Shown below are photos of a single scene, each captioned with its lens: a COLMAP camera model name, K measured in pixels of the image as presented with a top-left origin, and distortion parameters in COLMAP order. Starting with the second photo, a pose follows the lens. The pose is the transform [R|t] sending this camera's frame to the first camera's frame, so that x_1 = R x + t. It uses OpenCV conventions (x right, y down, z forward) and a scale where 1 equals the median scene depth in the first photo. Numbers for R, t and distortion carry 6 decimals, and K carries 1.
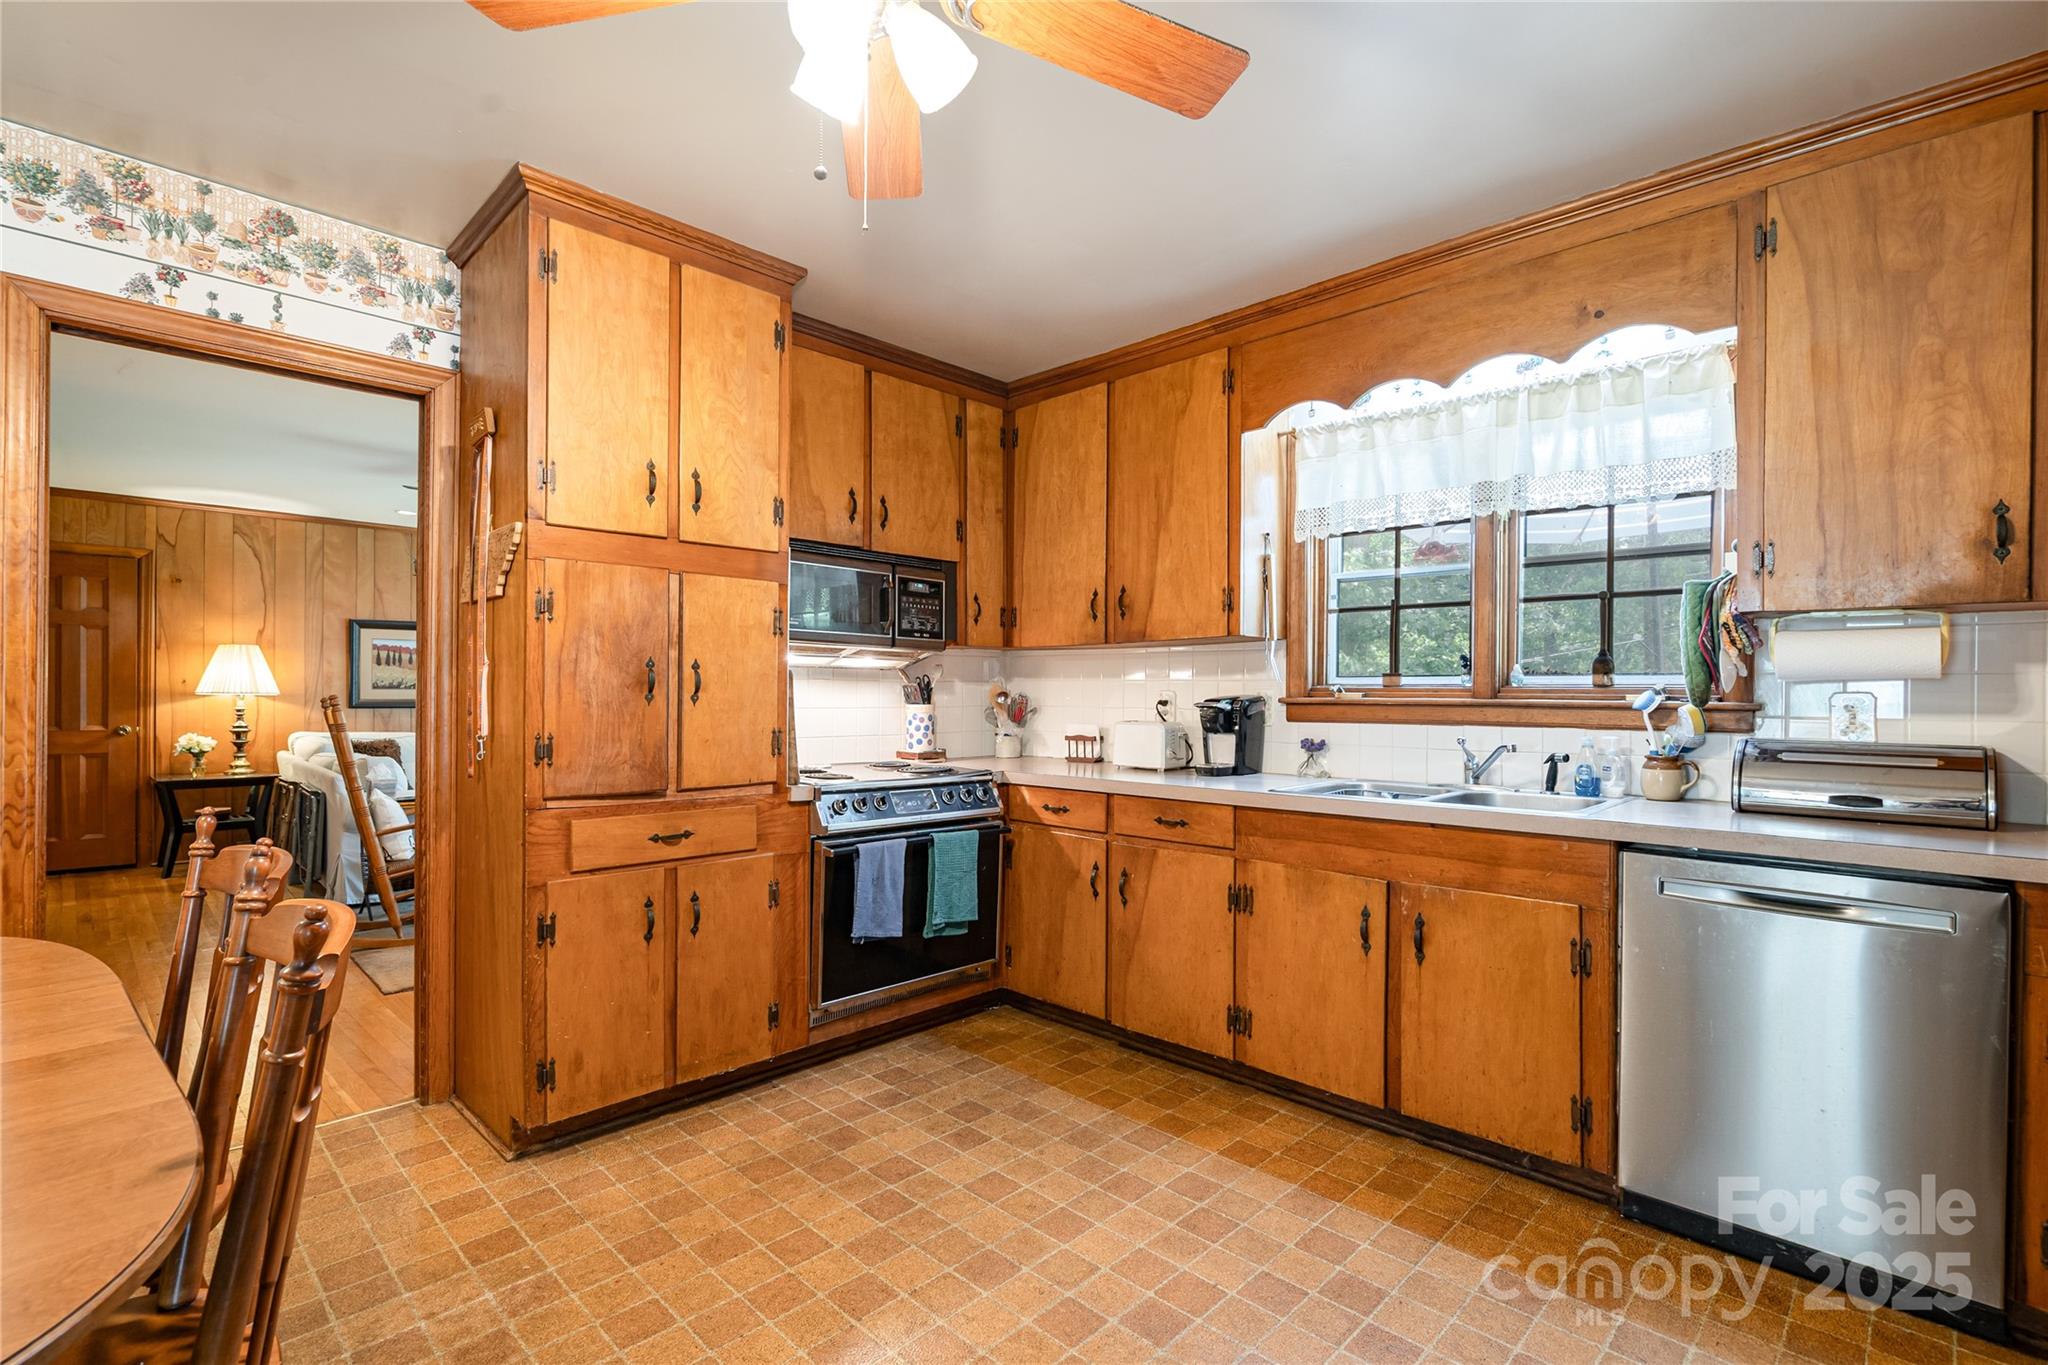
lens RADIAL K [[930.0, 0, 1027.7], [0, 930.0, 699.1], [0, 0, 1]] dist [-0.003316, -0.000445]
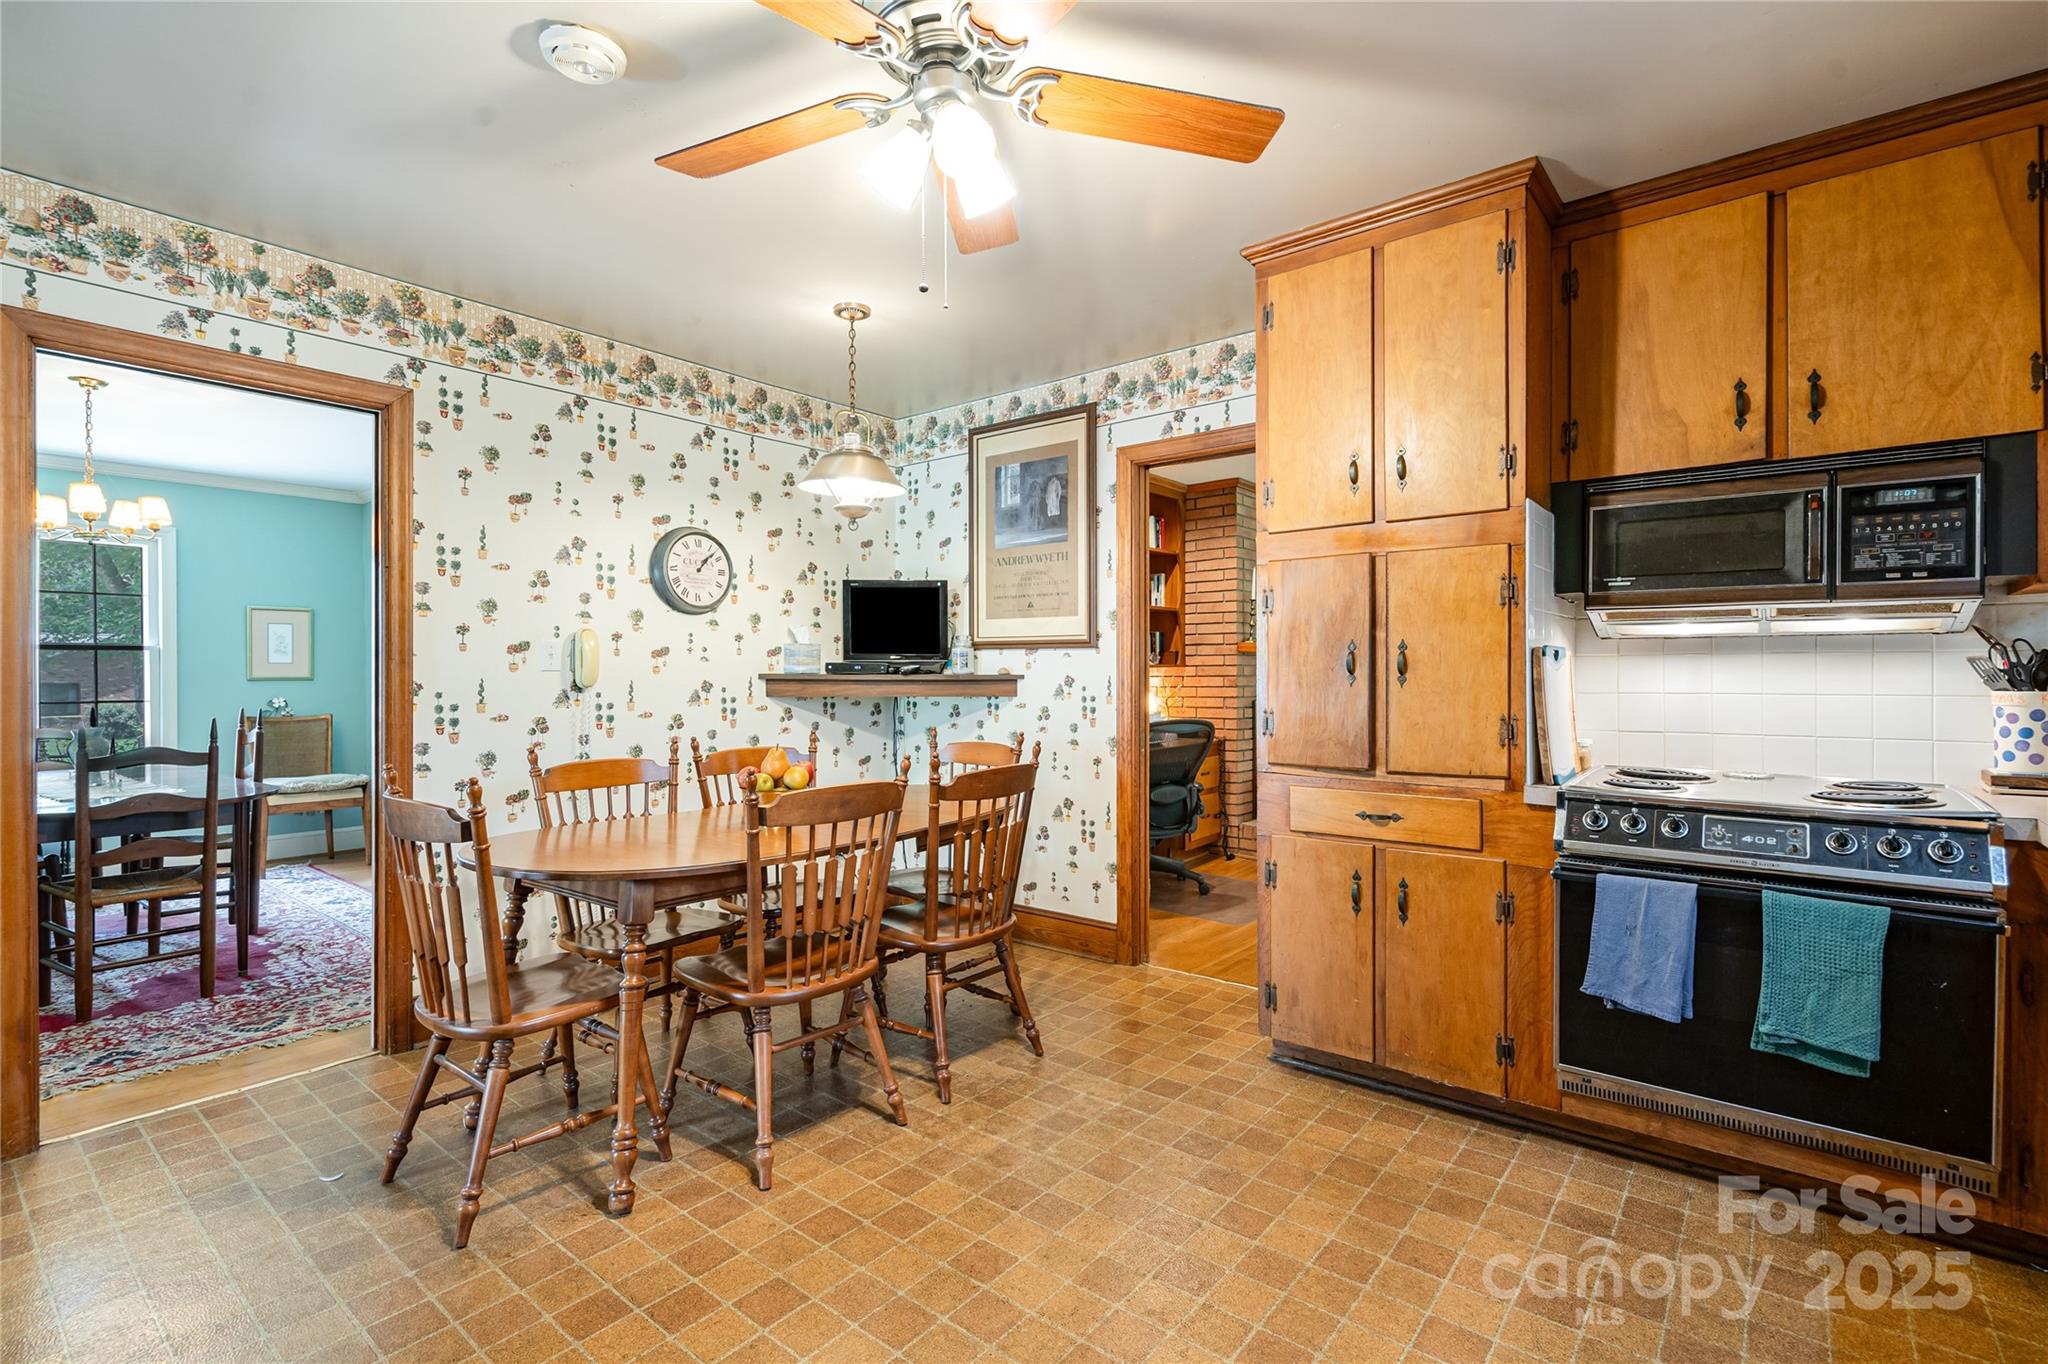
lens RADIAL K [[930.0, 0, 1037.3], [0, 930.0, 675.7], [0, 0, 1]] dist [-0.003316, -0.000445]
pose [[0.109896, -0.005076, -0.993930, 0.545792], [-0.002663, 0.999982, -0.005401, 0.001531], [0.993940, 0.003240, 0.109880, 0.490638]]
